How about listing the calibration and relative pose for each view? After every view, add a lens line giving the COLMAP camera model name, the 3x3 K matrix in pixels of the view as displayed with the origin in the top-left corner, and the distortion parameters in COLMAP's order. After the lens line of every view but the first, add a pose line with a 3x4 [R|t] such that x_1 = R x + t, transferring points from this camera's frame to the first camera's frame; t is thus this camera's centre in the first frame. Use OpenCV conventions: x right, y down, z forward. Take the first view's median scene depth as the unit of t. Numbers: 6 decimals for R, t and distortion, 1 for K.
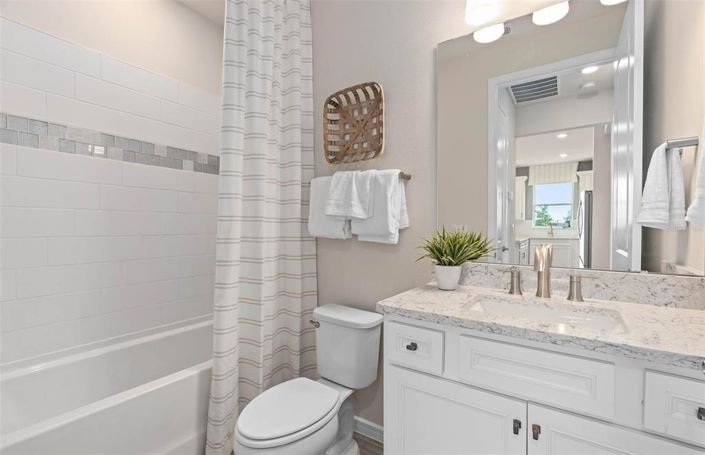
lens RADIAL K [[316.4, 0, 352.5], [0, 316.4, 227.5], [0, 0, 1]] dist [-0.001783, -0.000405]
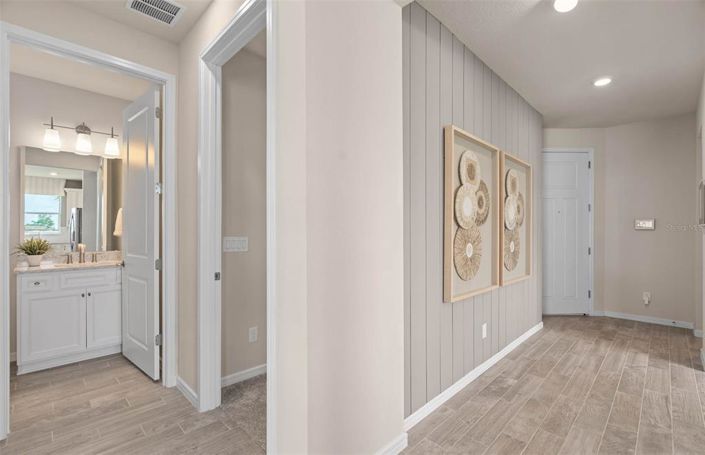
lens RADIAL K [[316.4, 0, 352.5], [0, 316.4, 227.5], [0, 0, 1]] dist [-0.001783, -0.000405]
pose [[0.178005, 0.004621, 0.984019, -0.322593], [0.005956, 0.999966, -0.005773, -0.009983], [-0.984012, 0.006888, 0.177971, -0.344759]]
